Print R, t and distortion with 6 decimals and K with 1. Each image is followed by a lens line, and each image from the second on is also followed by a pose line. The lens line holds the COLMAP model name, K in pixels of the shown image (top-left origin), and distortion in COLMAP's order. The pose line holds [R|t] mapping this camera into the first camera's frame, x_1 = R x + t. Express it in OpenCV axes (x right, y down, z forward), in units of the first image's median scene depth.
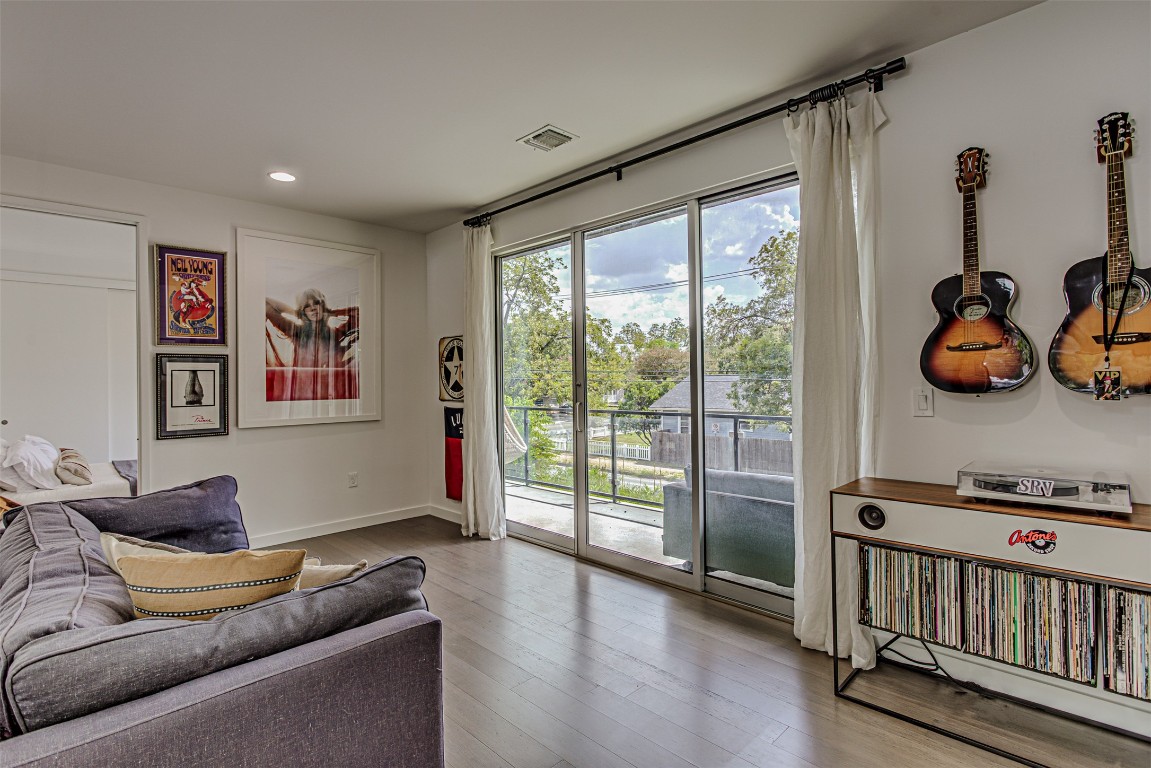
lens RADIAL K [[562.4, 0, 575.5], [0, 562.4, 384.0], [0, 0, 1]] dist [0.000402, -0.000019]
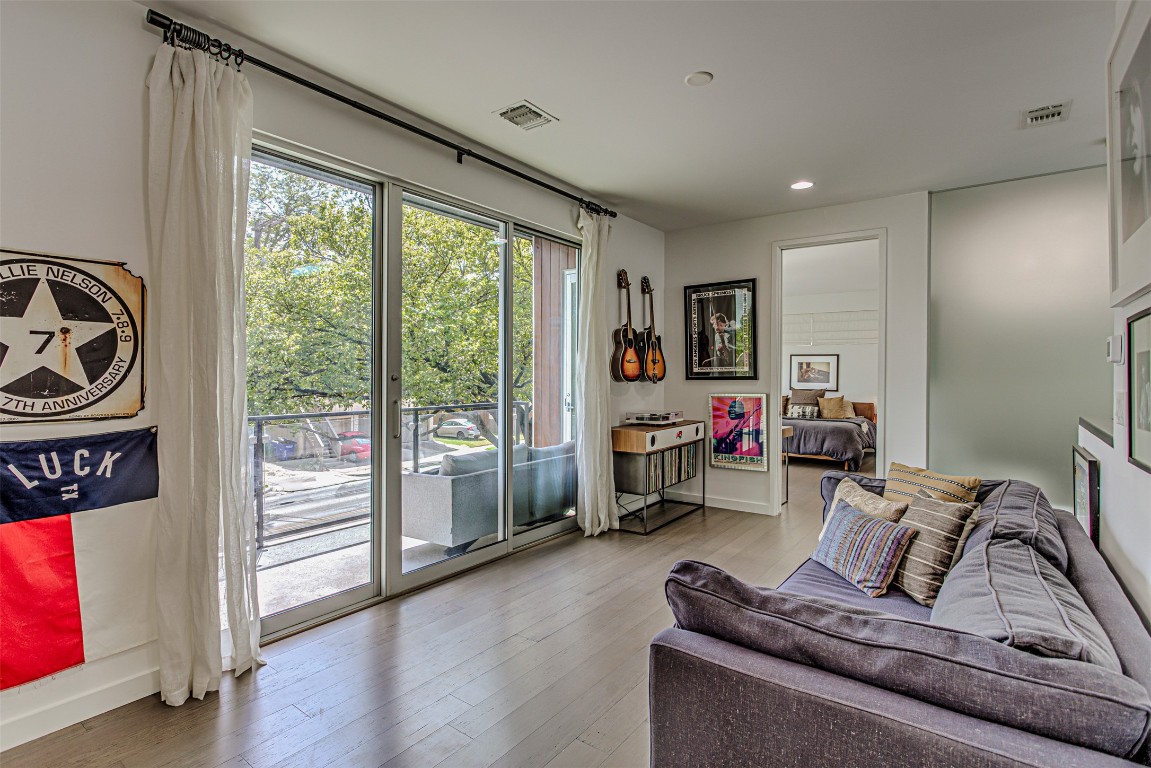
lens RADIAL K [[562.4, 0, 575.5], [0, 562.4, 384.0], [0, 0, 1]] dist [0.000402, -0.000019]
pose [[-0.154695, -0.012743, 0.987880, -0.889603], [-0.002561, 0.999919, 0.012497, -0.001623], [-0.987959, -0.000596, -0.154715, 0.947466]]
